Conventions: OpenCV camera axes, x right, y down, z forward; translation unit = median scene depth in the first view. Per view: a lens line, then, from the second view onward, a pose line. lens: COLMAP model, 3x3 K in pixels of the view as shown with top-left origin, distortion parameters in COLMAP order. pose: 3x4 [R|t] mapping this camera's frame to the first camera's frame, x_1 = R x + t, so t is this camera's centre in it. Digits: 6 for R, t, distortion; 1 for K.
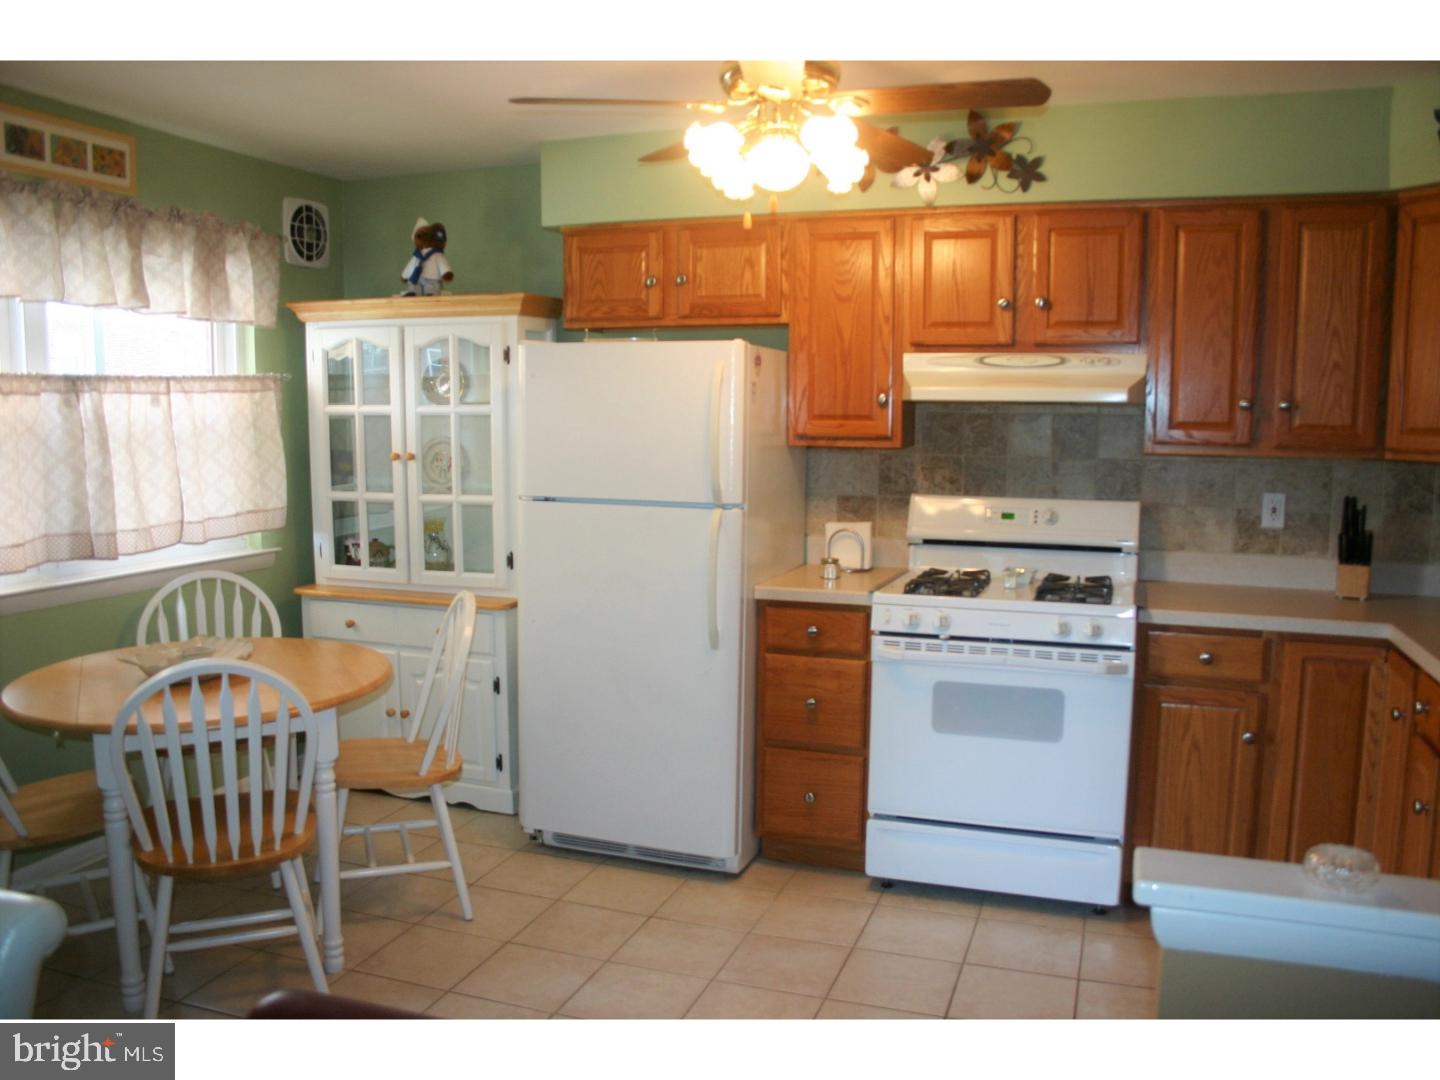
lens RADIAL K [[1174.4, 0, 720.0], [0, 1174.4, 540.0], [0, 0, 1]] dist [-0.158989, 0.135275]
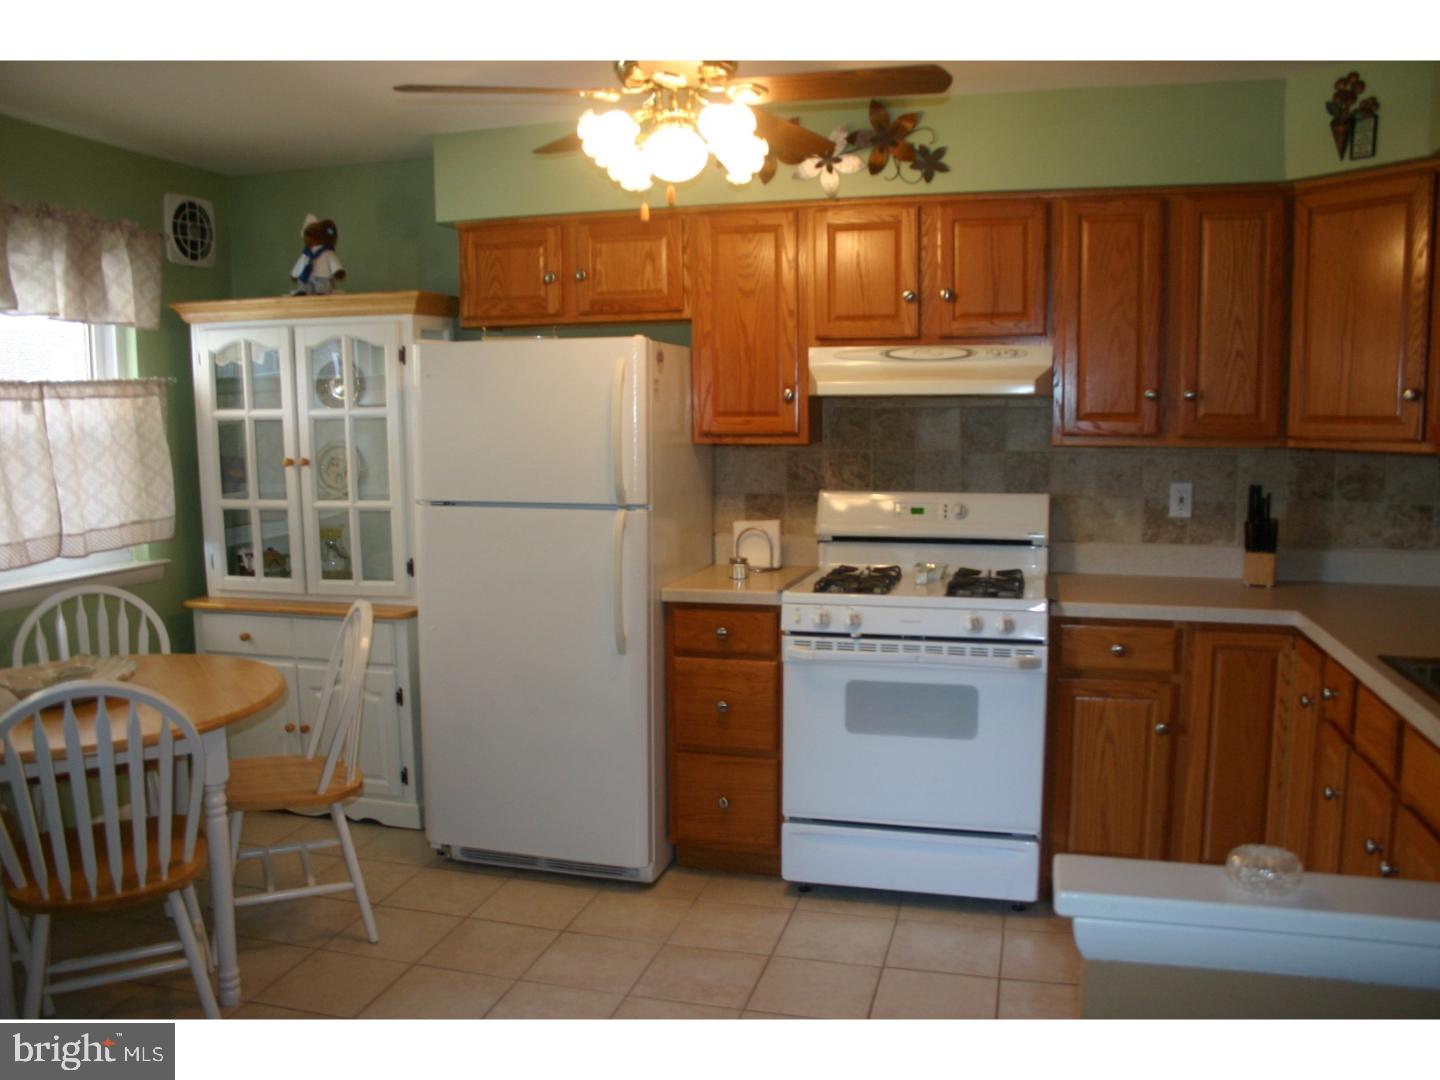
lens RADIAL K [[1174.4, 0, 720.0], [0, 1174.4, 540.0], [0, 0, 1]] dist [-0.158989, 0.135275]
pose [[0.997031, -0.021893, 0.073819, 0.006778], [0.021788, 0.999760, 0.002223, -0.001903], [-0.073850, -0.000608, 0.997269, 0.023141]]
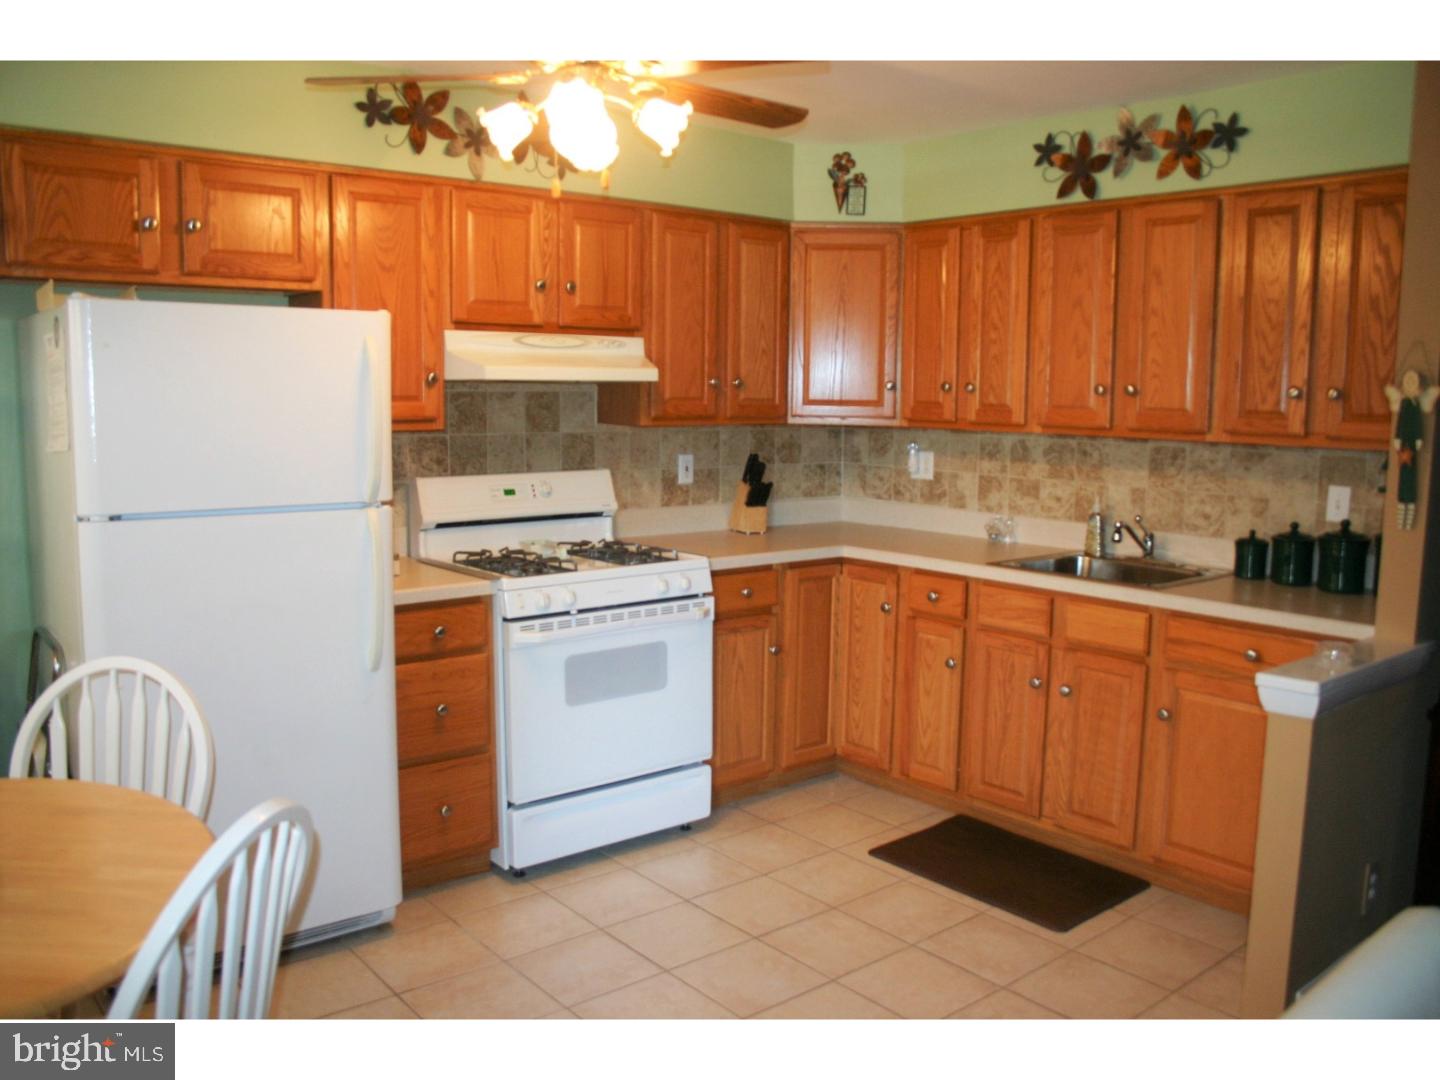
lens RADIAL K [[1174.4, 0, 720.0], [0, 1174.4, 540.0], [0, 0, 1]] dist [-0.158989, 0.135275]
pose [[0.508702, -0.111044, 0.853751, -0.572870], [0.086232, 0.993232, 0.077805, -0.045504], [-0.856613, 0.034041, 0.514835, 0.335331]]
